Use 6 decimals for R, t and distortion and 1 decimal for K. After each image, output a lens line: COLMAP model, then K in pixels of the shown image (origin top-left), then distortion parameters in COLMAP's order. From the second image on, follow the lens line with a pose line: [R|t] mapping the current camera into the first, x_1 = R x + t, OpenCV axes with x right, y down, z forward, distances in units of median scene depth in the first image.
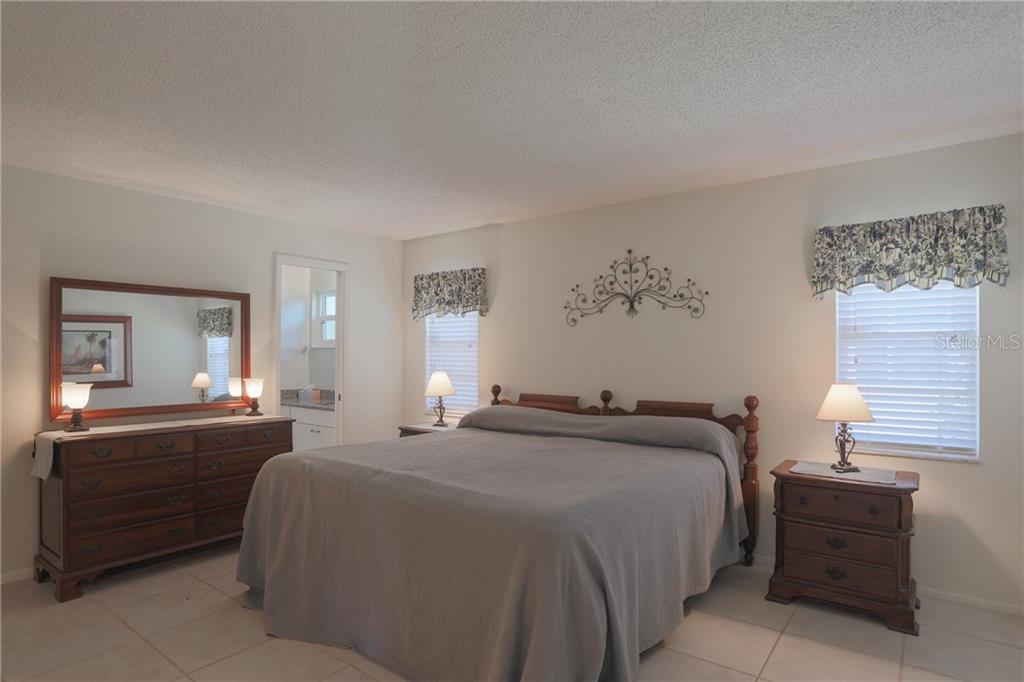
lens RADIAL K [[609.7, 0, 511.7], [0, 609.7, 355.5], [0, 0, 1]] dist [-0.000824, -0.000204]
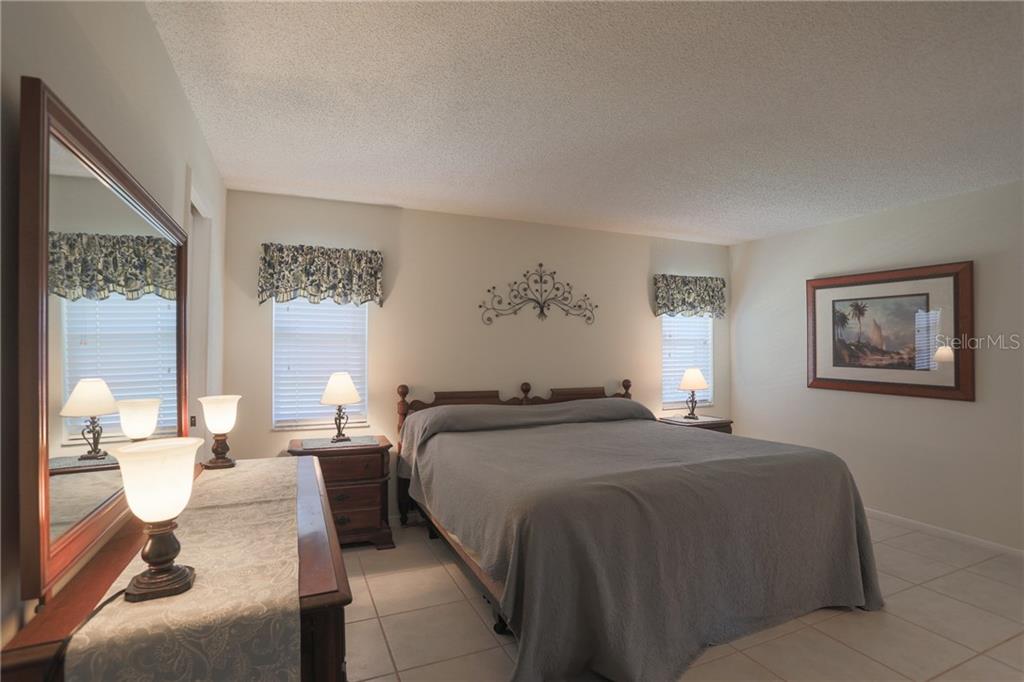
lens RADIAL K [[504.4, 0, 509.1], [0, 504.4, 349.9], [0, 0, 1]] dist [-0.034104, 0.000465]
pose [[0.464302, 0.002293, 0.885674, -0.699934], [0.000868, 0.999995, -0.003044, -0.001394], [-0.885676, 0.002182, 0.464298, 0.587297]]
